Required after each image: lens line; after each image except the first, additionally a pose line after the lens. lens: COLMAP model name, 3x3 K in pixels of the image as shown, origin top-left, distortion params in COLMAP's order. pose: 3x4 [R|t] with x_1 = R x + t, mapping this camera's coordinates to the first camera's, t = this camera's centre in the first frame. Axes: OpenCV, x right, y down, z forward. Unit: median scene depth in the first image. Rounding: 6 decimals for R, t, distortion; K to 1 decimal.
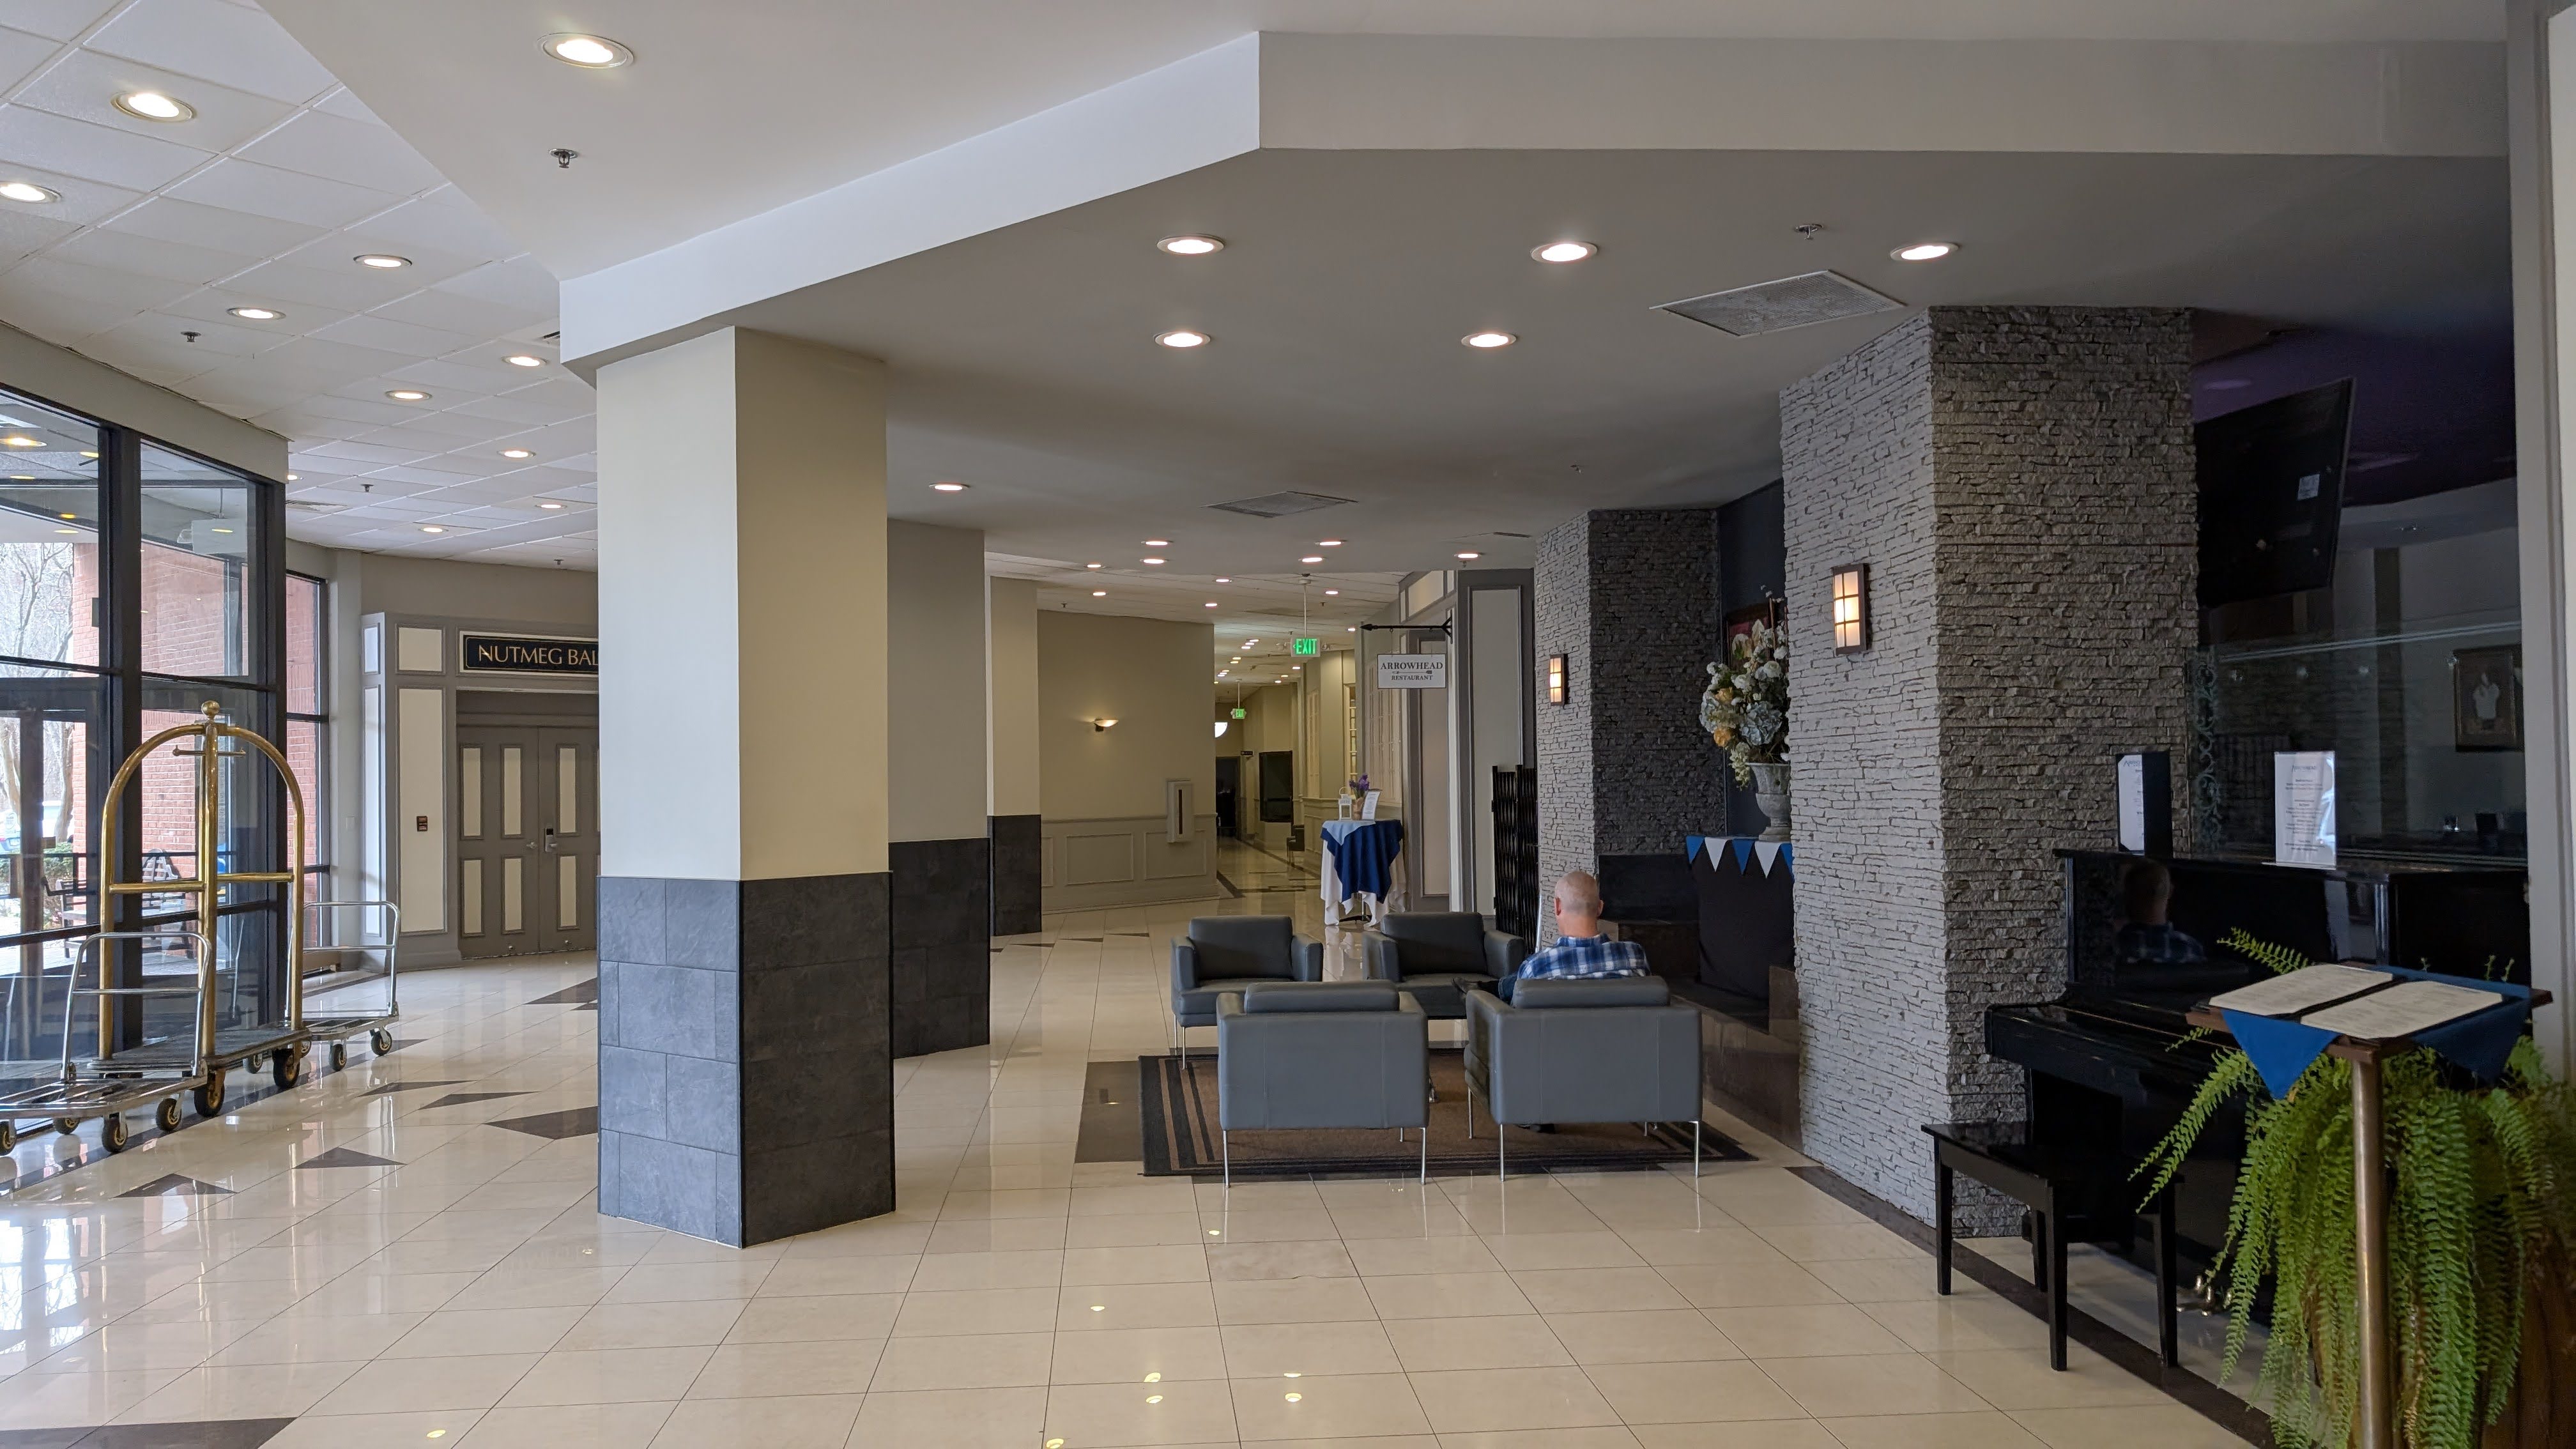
lens RADIAL K [[1906.7, 0, 1286.7], [0, 1906.7, 732.4], [0, 0, 1]] dist [0.017835, -0.019738]
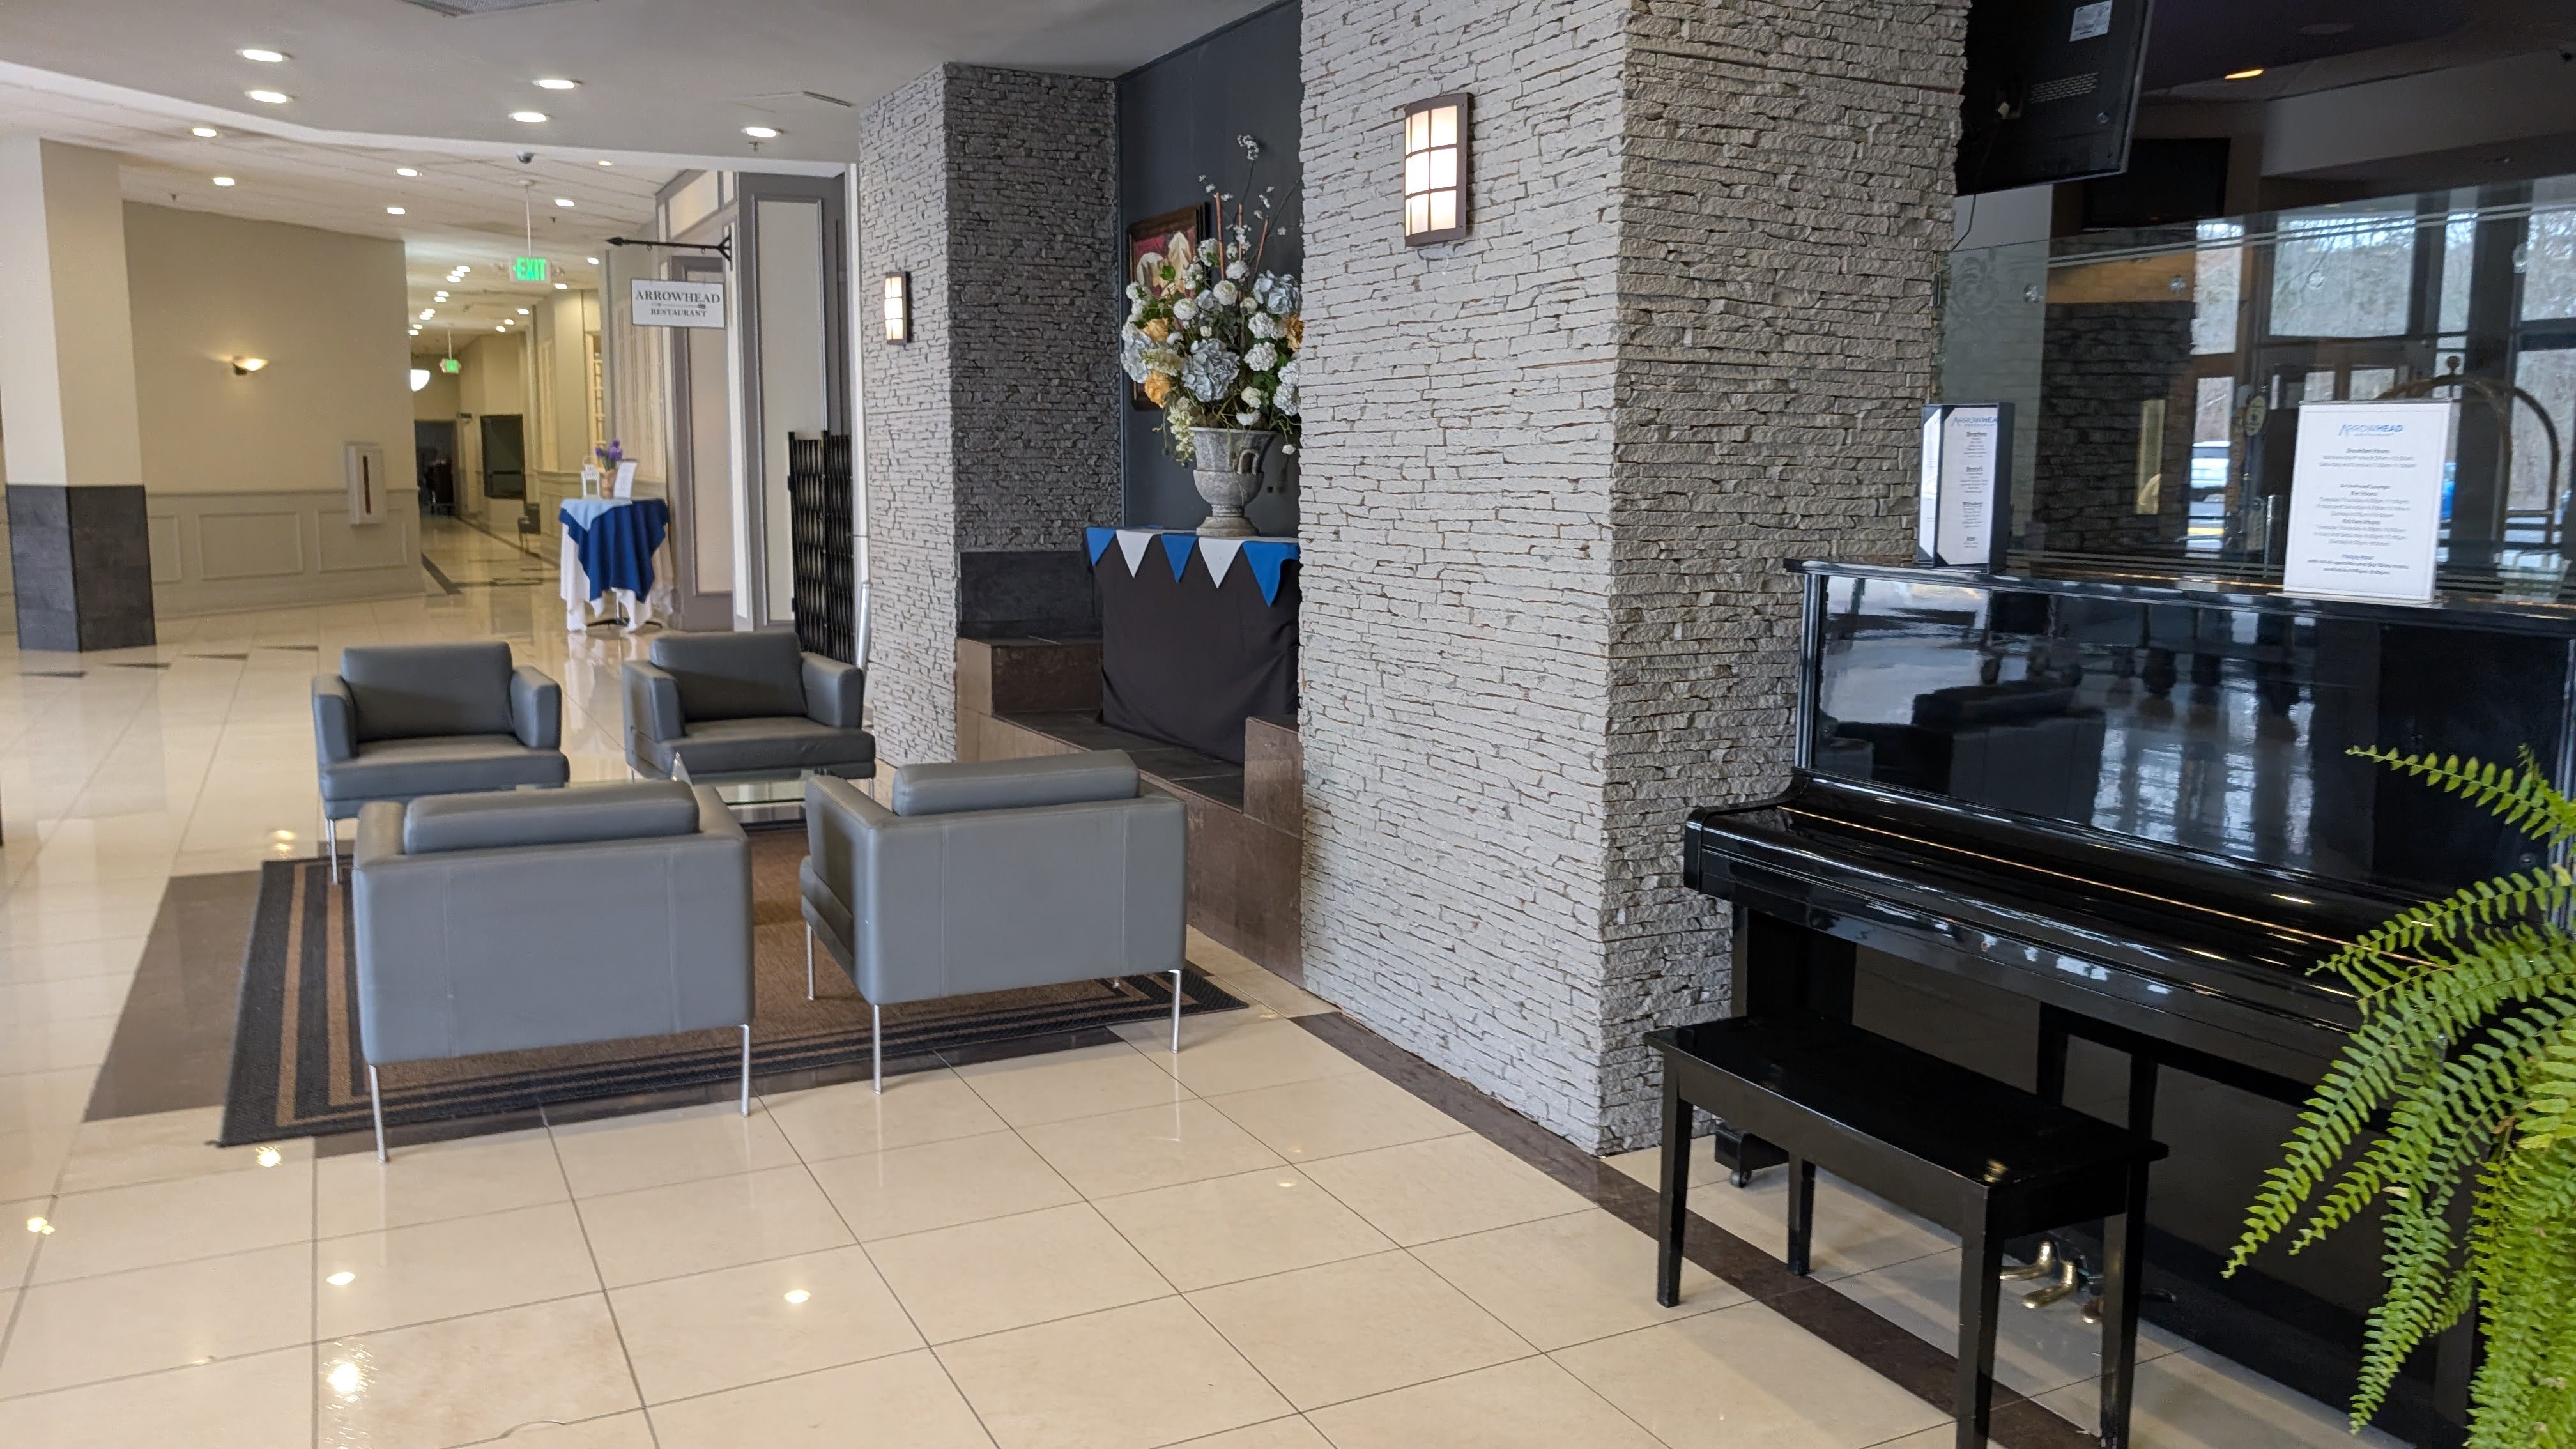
lens RADIAL K [[1906.7, 0, 1279.6], [0, 1906.7, 730.5], [0, 0, 1]] dist [0.017835, -0.019738]
pose [[0.930889, -0.031307, 0.363959, 0.012145], [-0.028936, 0.986871, 0.158897, 0.017250], [-0.364155, -0.158447, 0.917761, 0.383252]]
